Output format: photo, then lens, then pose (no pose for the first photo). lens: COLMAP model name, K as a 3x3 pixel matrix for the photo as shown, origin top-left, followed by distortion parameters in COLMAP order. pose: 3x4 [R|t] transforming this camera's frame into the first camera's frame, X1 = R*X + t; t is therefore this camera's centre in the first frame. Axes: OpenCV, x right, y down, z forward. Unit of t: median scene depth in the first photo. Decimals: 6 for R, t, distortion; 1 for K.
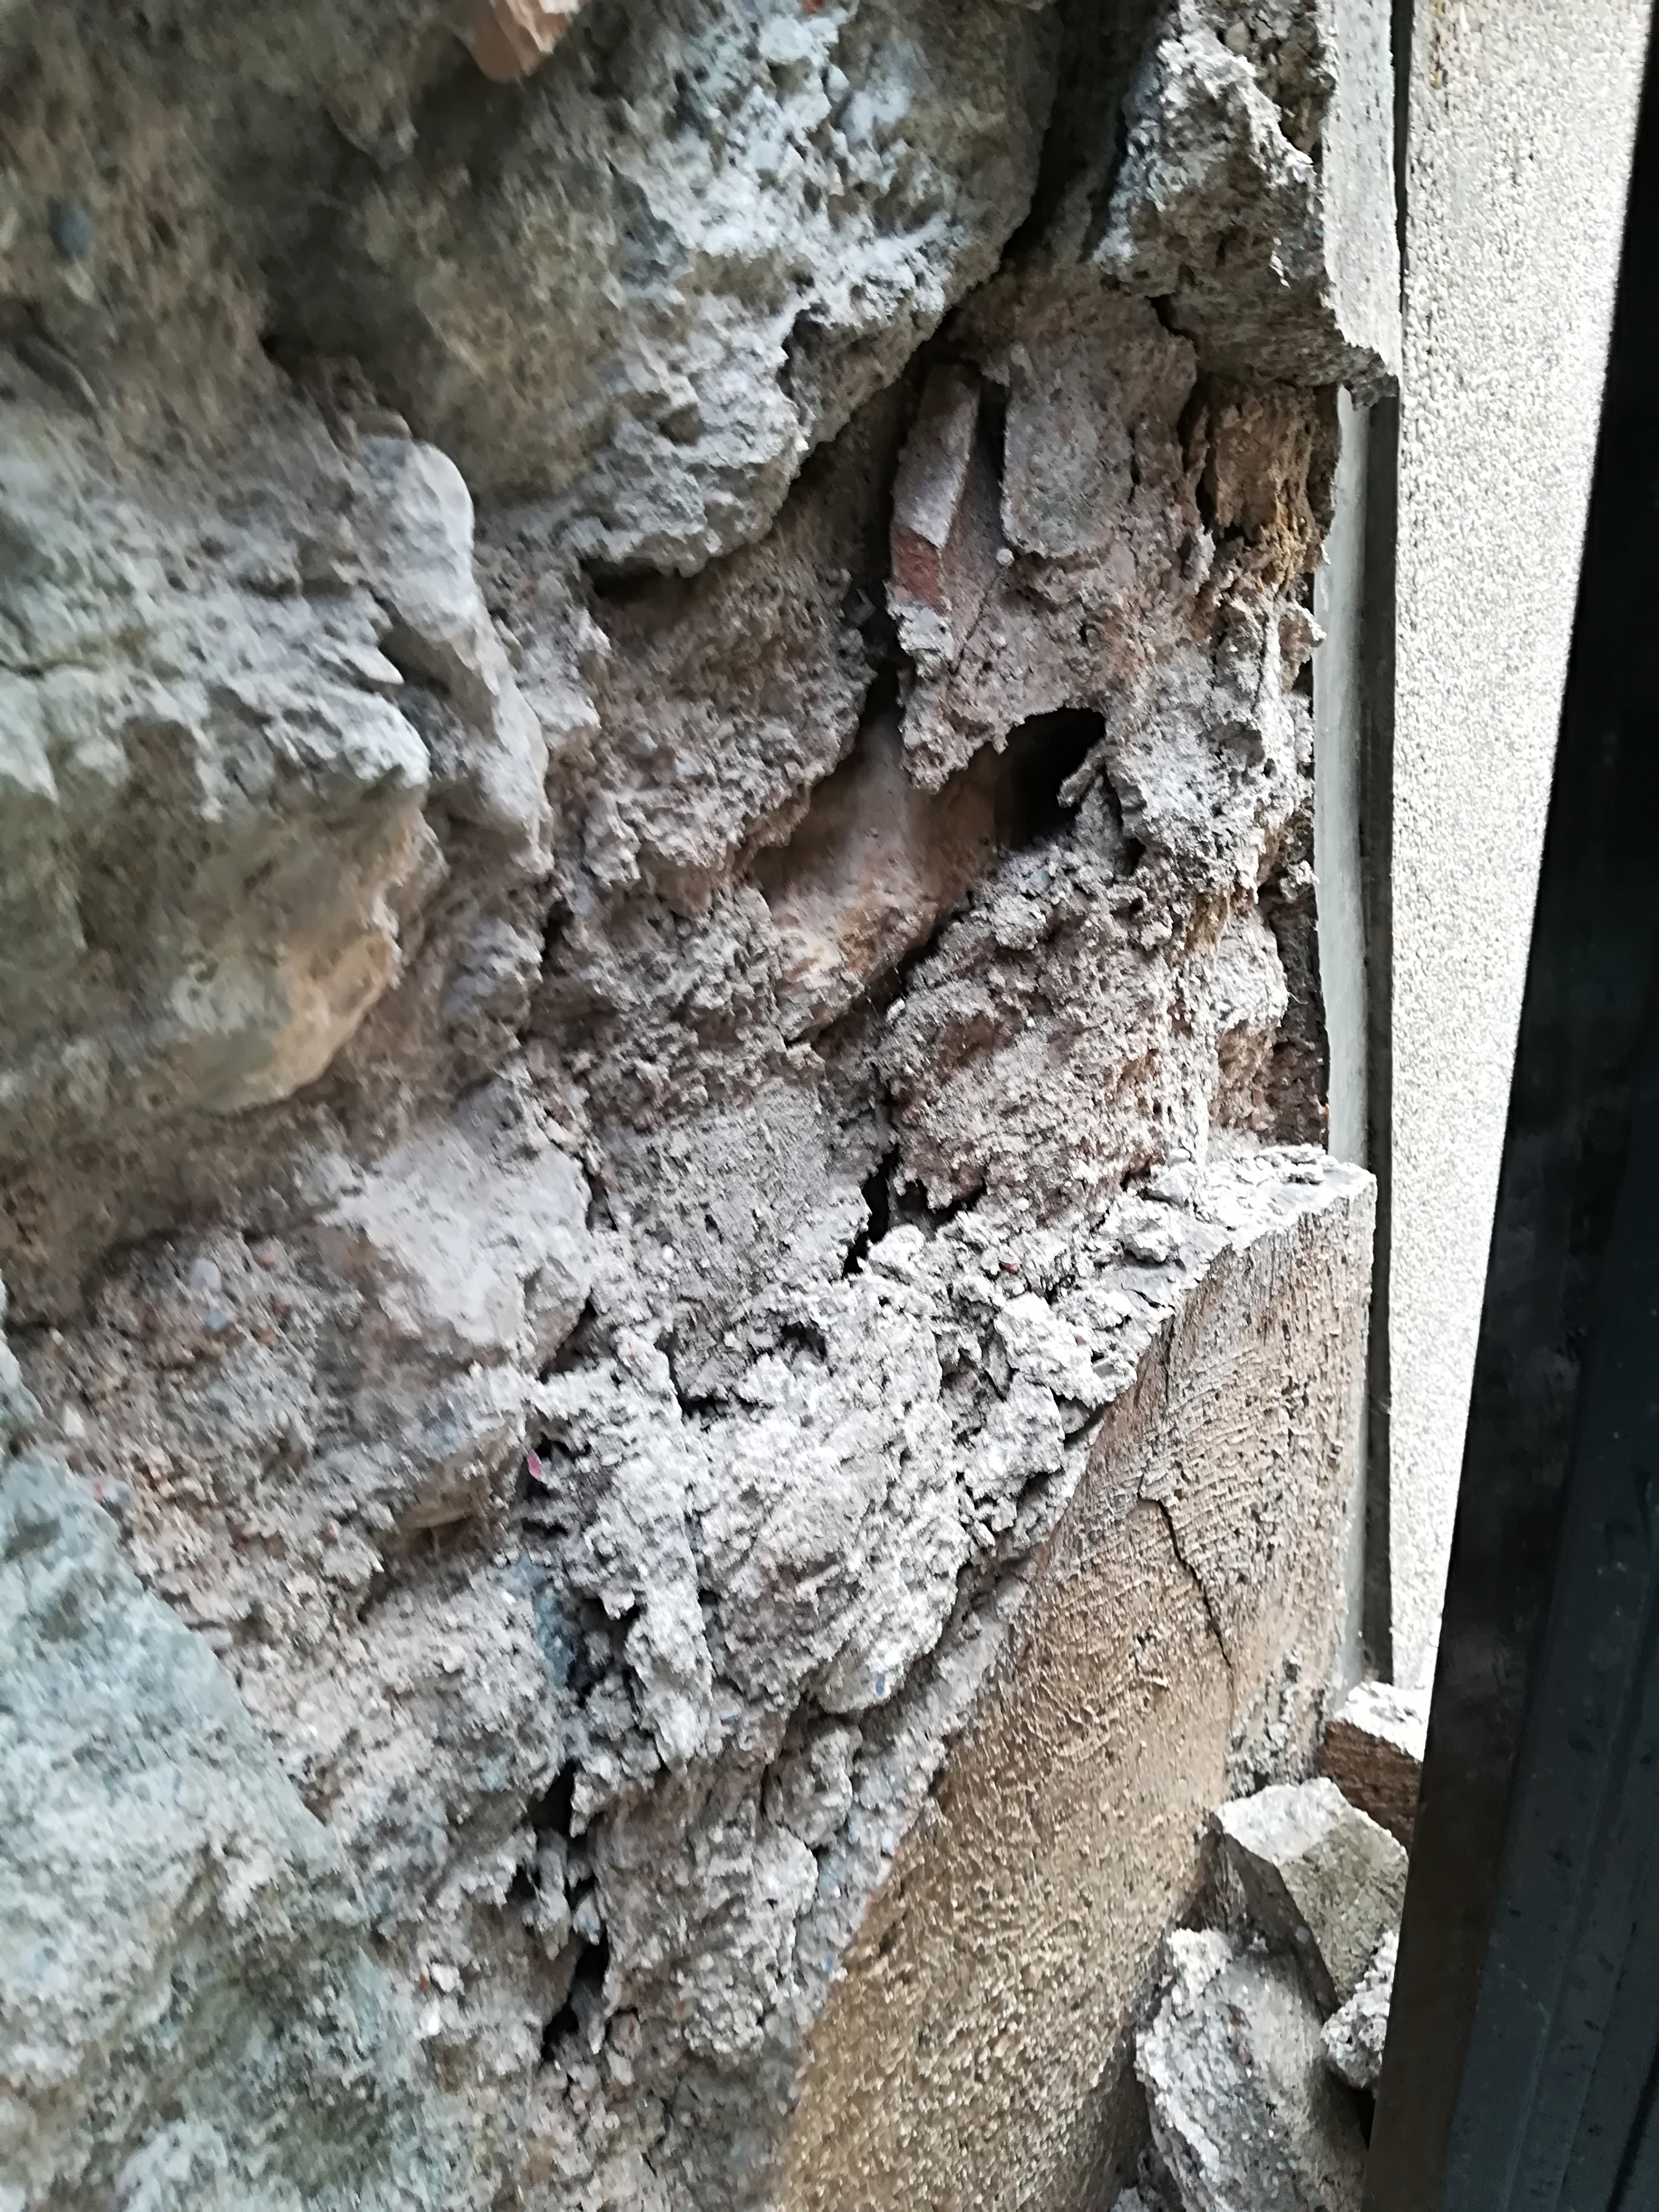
lens RADIAL K [[1575.5, 0, 829.5], [0, 1575.5, 1106.0], [0, 0, 1]] dist [0.027976, -0.078139]
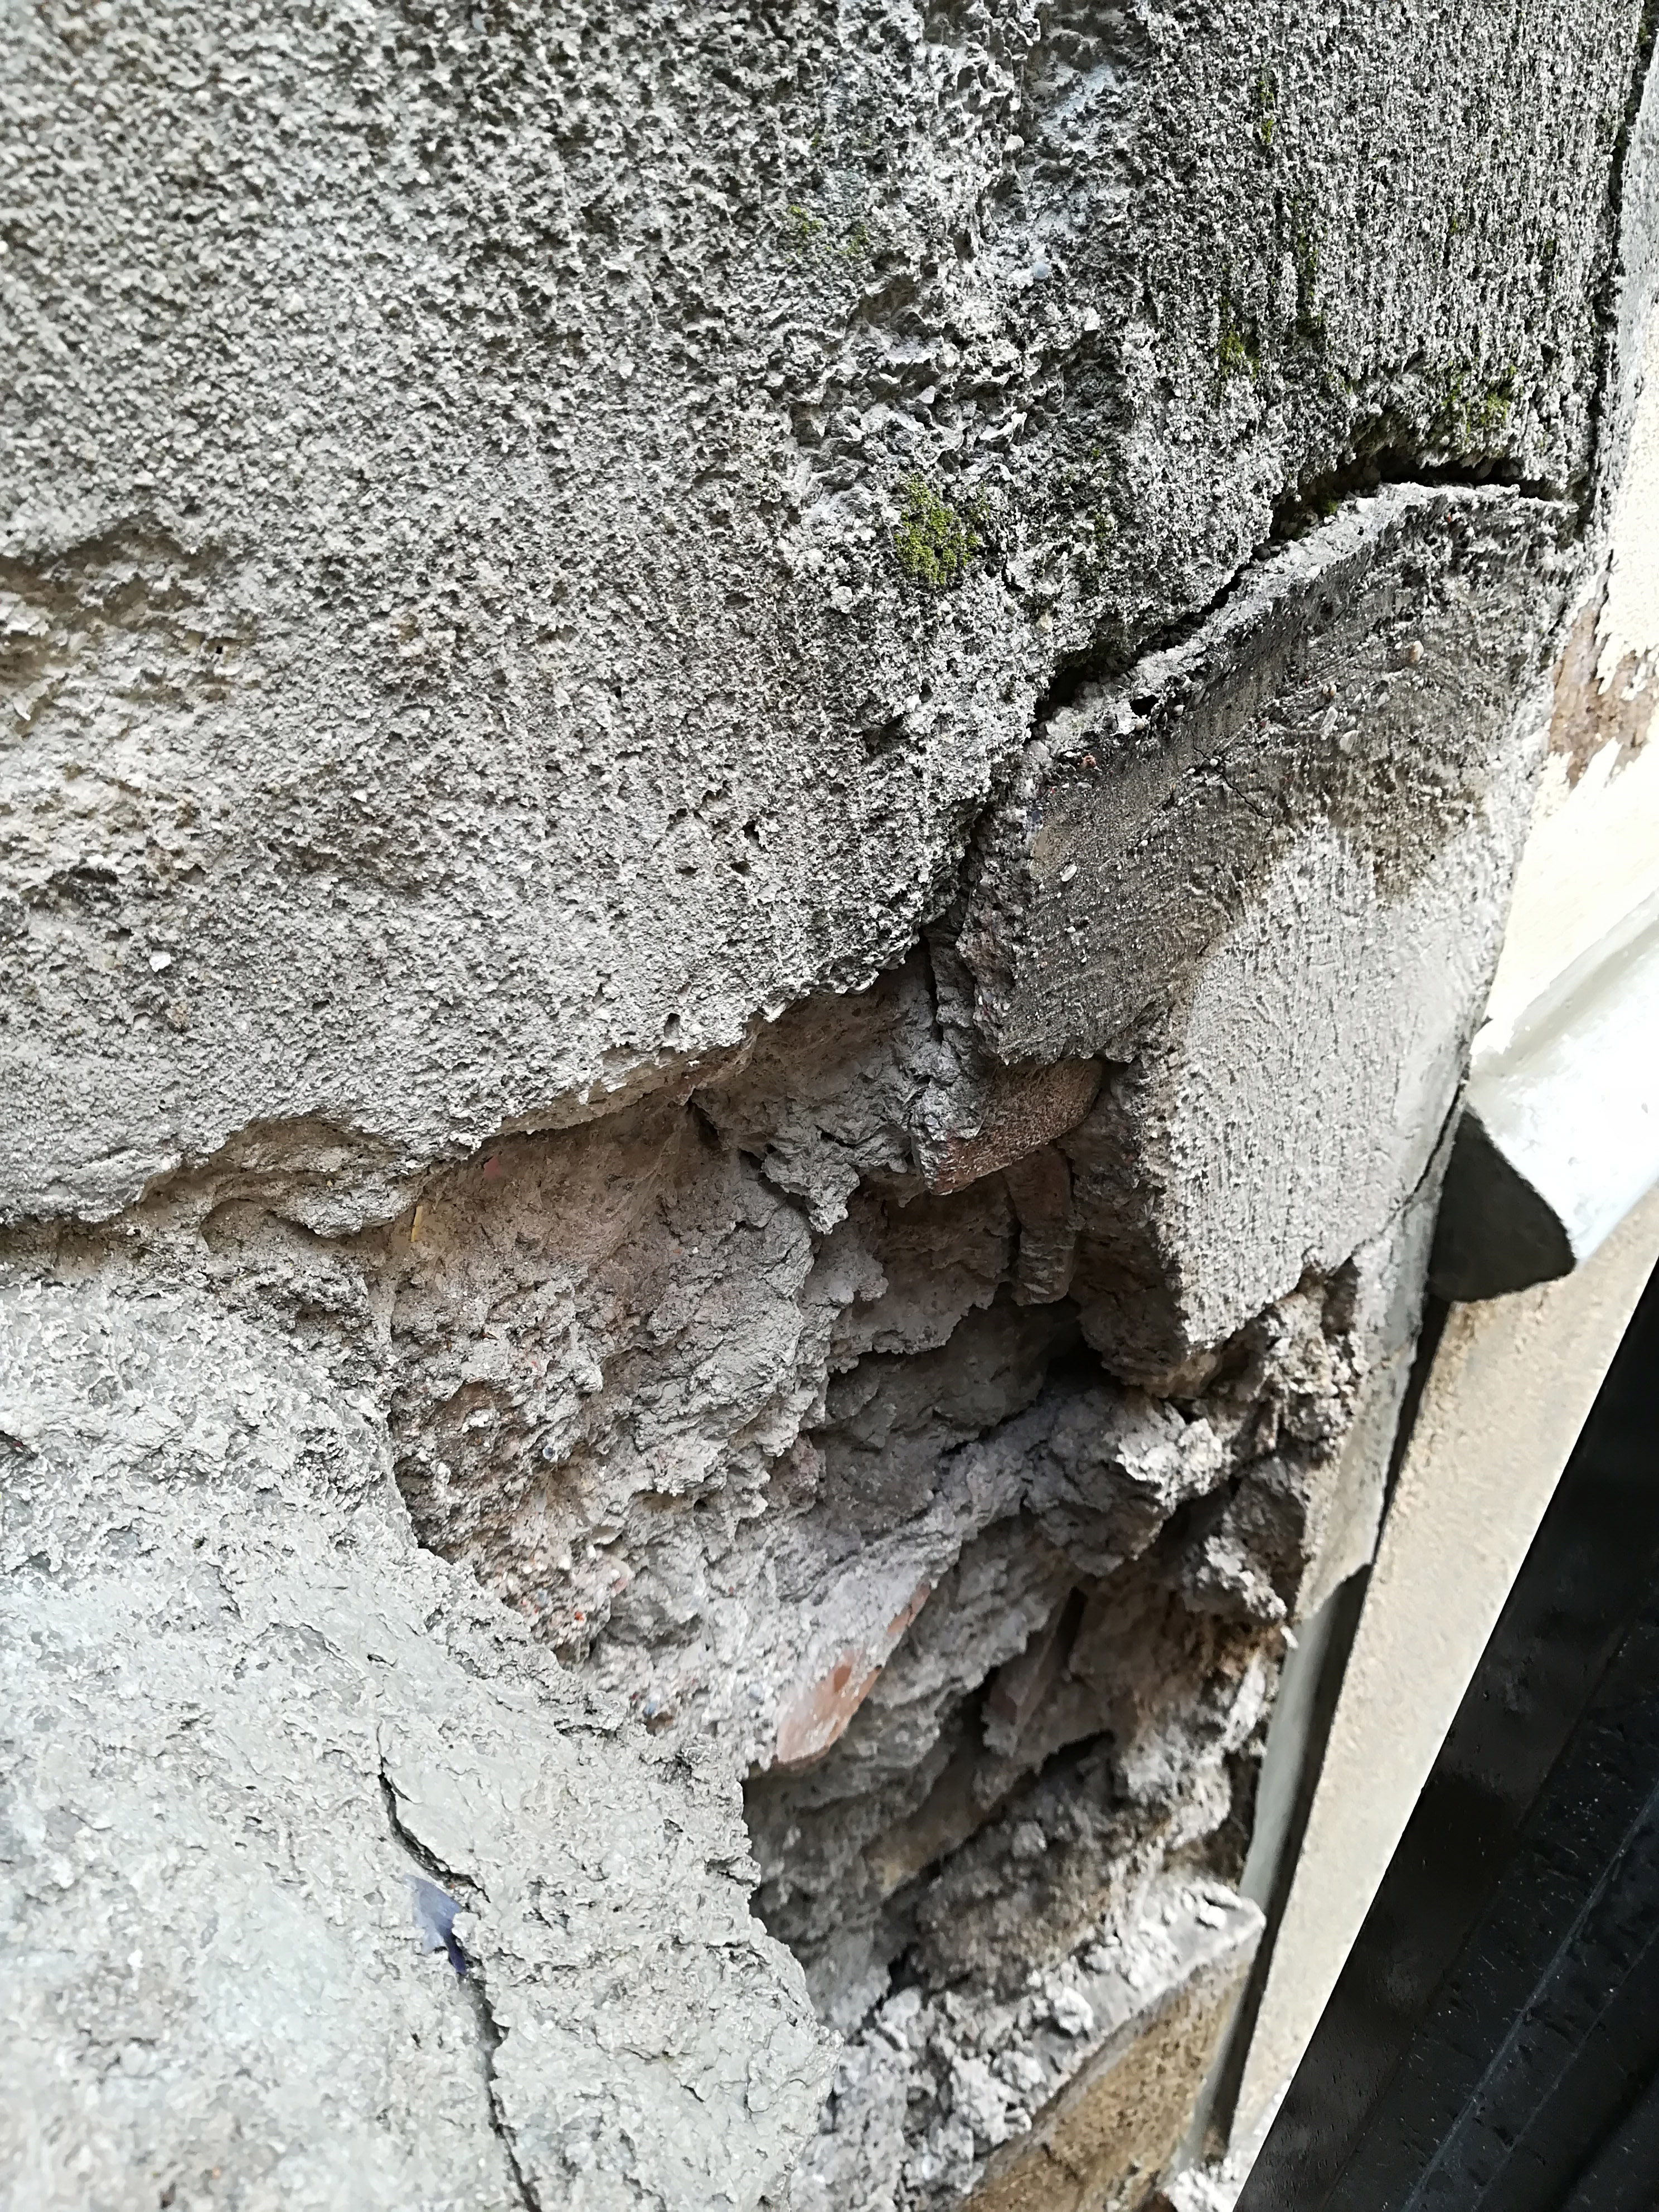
lens RADIAL K [[1575.5, 0, 829.5], [0, 1575.5, 1106.0], [0, 0, 1]] dist [0.027976, -0.078139]
pose [[0.966898, 0.239675, -0.087543, -0.101116], [-0.232238, 0.968744, 0.087185, -0.873826], [0.105703, -0.063968, 0.992338, -0.486185]]
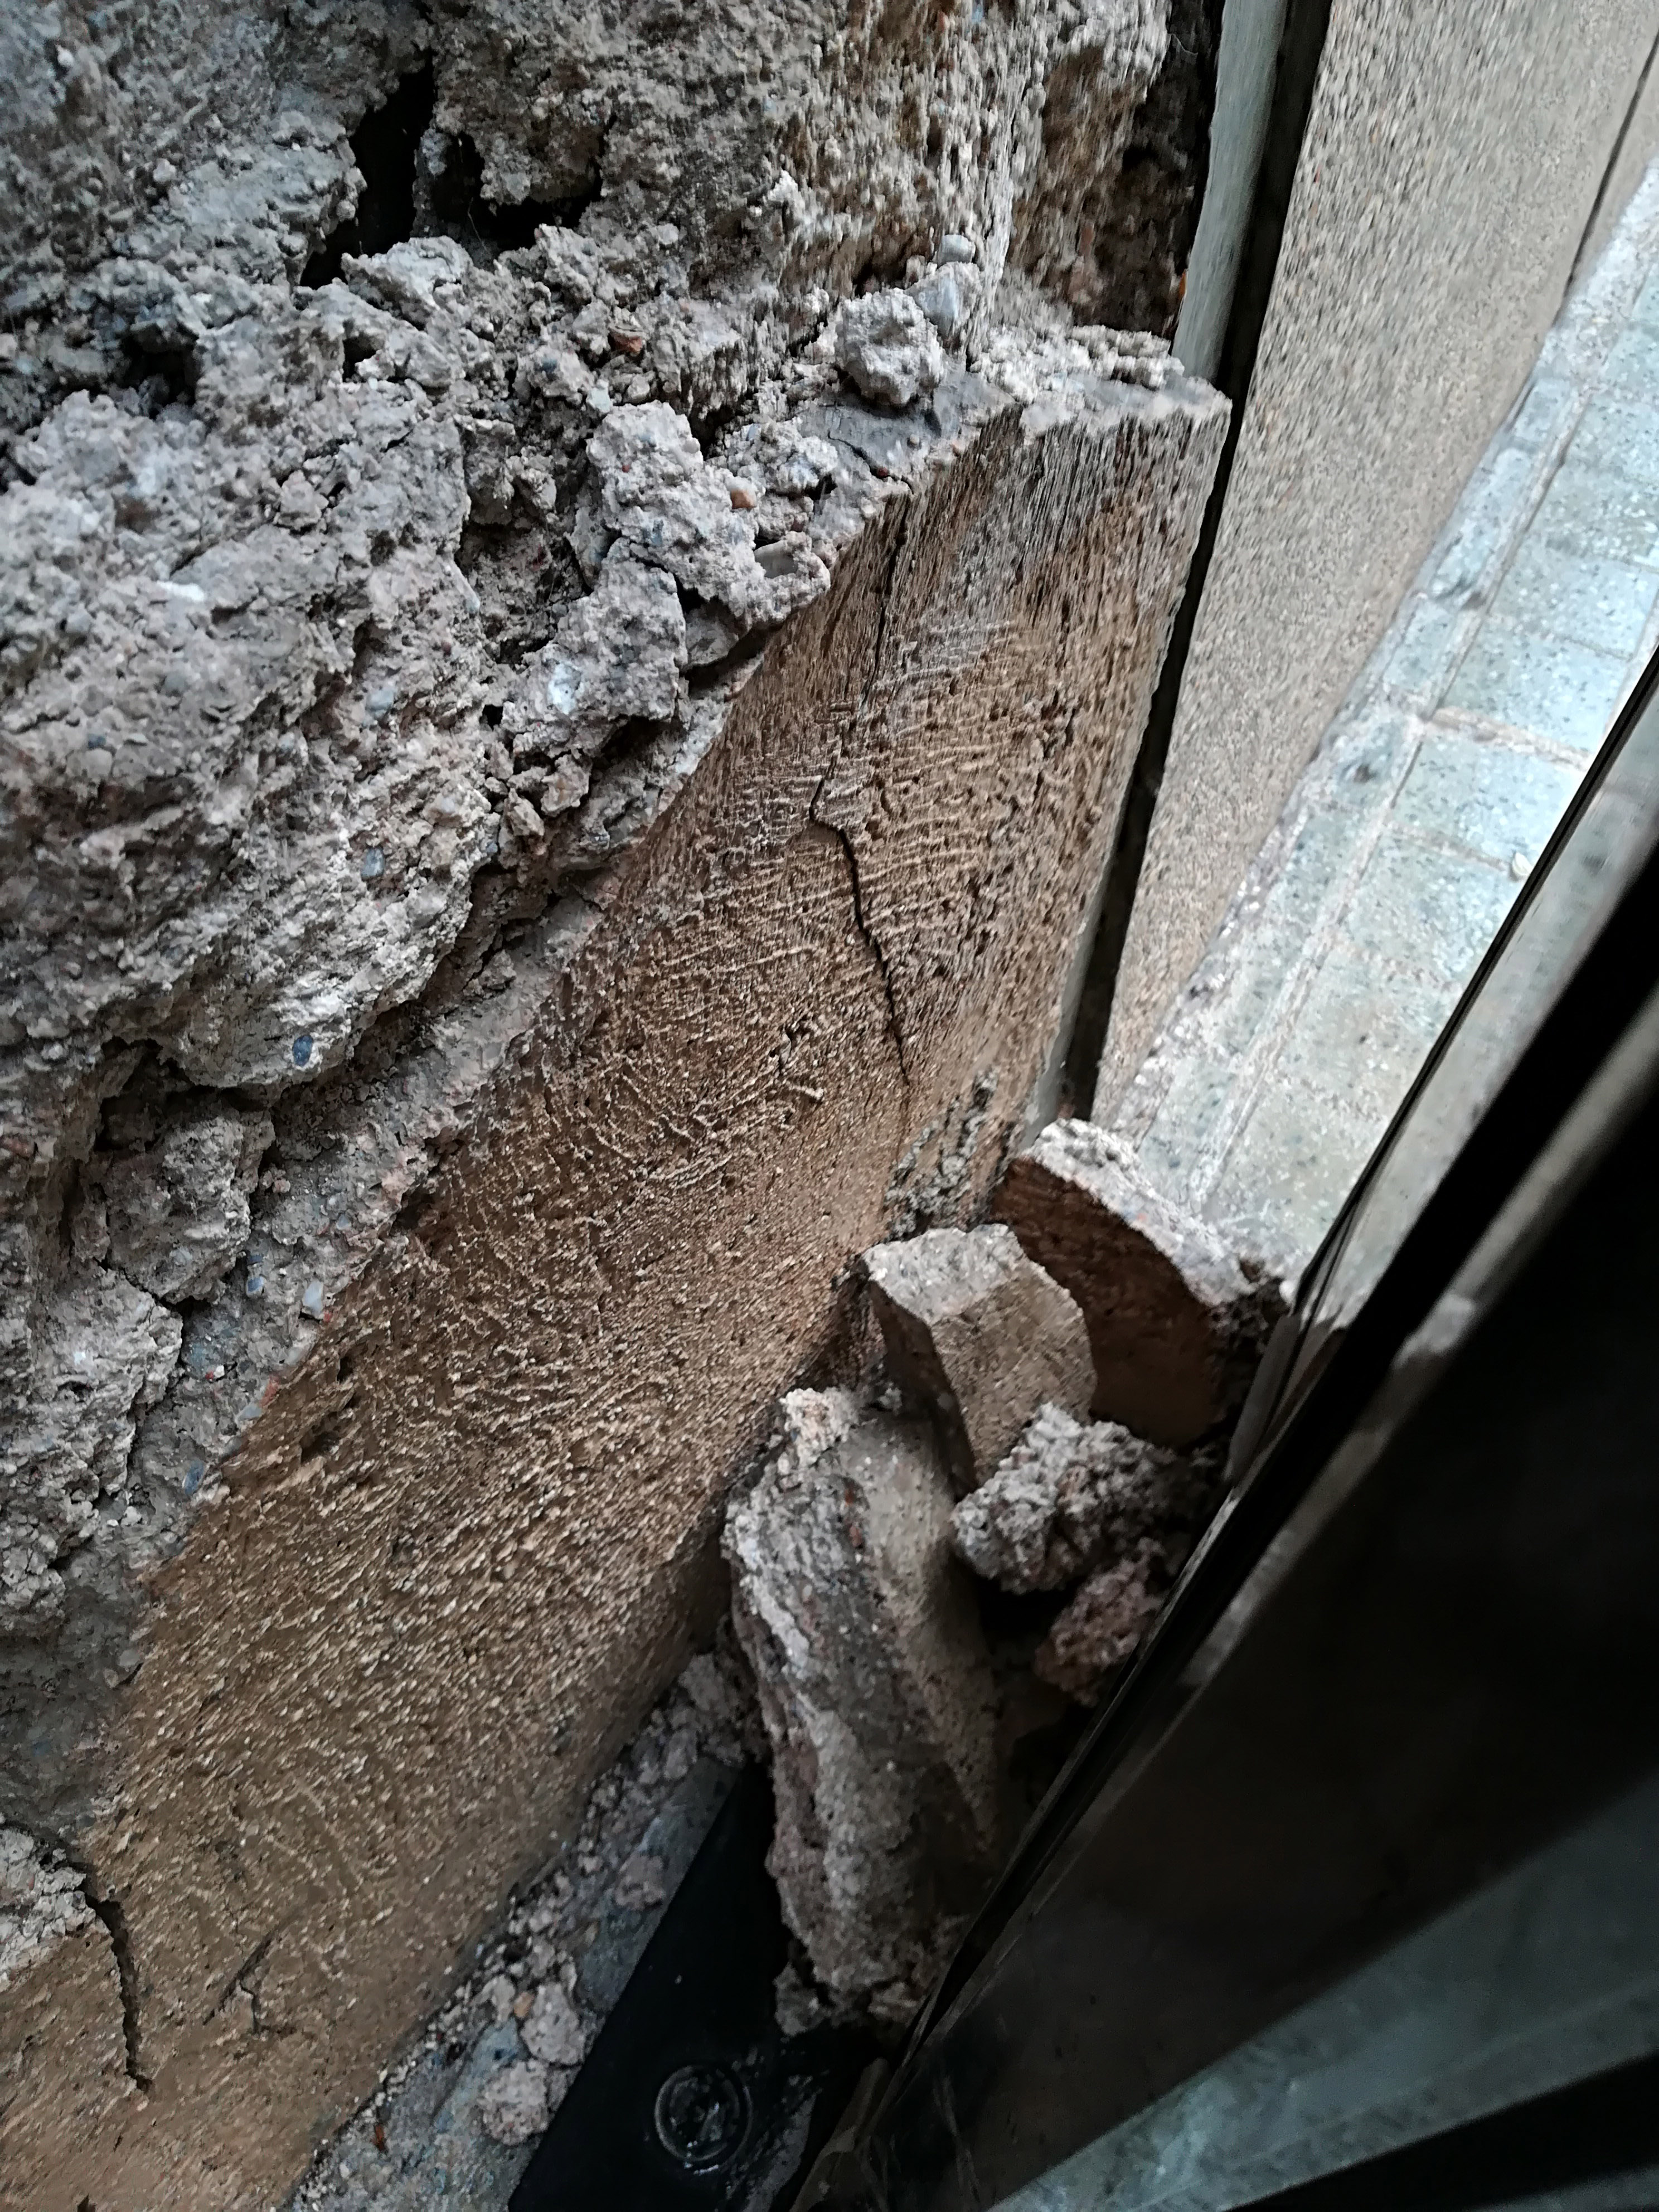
lens RADIAL K [[1575.5, 0, 829.5], [0, 1575.5, 1106.0], [0, 0, 1]] dist [0.027976, -0.078139]
pose [[0.979380, 0.073037, 0.188363, 0.097458], [-0.133667, 0.933378, 0.333076, 0.153044], [-0.151487, -0.351385, 0.923894, 0.392822]]
